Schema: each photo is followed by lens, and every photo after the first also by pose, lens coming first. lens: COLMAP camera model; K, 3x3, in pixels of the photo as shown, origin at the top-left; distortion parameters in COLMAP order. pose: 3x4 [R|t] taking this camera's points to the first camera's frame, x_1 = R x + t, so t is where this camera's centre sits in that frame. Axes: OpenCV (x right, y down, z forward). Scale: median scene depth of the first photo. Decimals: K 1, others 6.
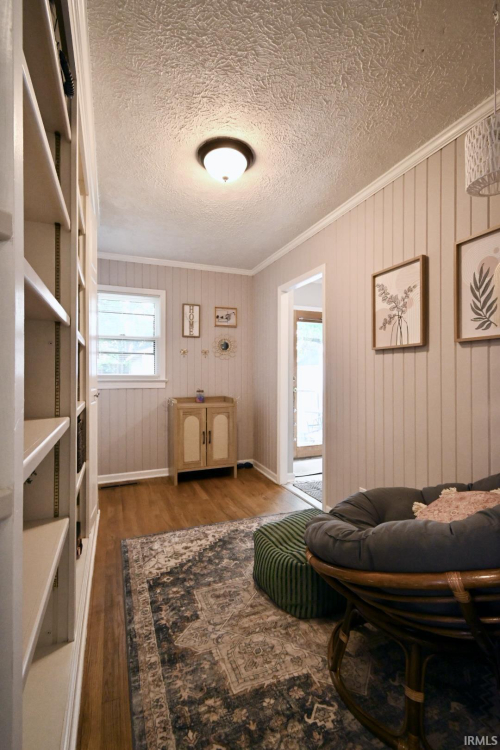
lens RADIAL K [[332.1, 0, 248.0], [0, 332.1, 375.7], [0, 0, 1]] dist [0.004360, -0.002343]
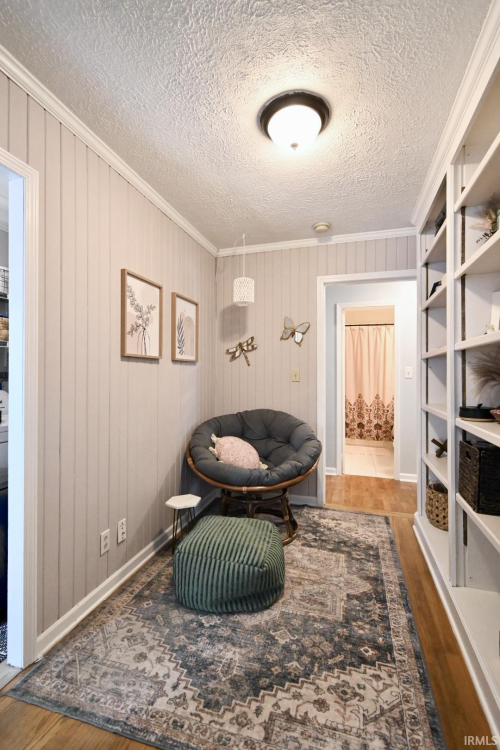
lens RADIAL K [[332.1, 0, 250.1], [0, 332.1, 372.4], [0, 0, 1]] dist [0.004360, -0.002343]
pose [[-0.770046, 0.003467, 0.637979, -0.530509], [-0.000546, 0.999981, -0.006094, -0.034716], [-0.637988, -0.005041, -0.770030, 1.779587]]
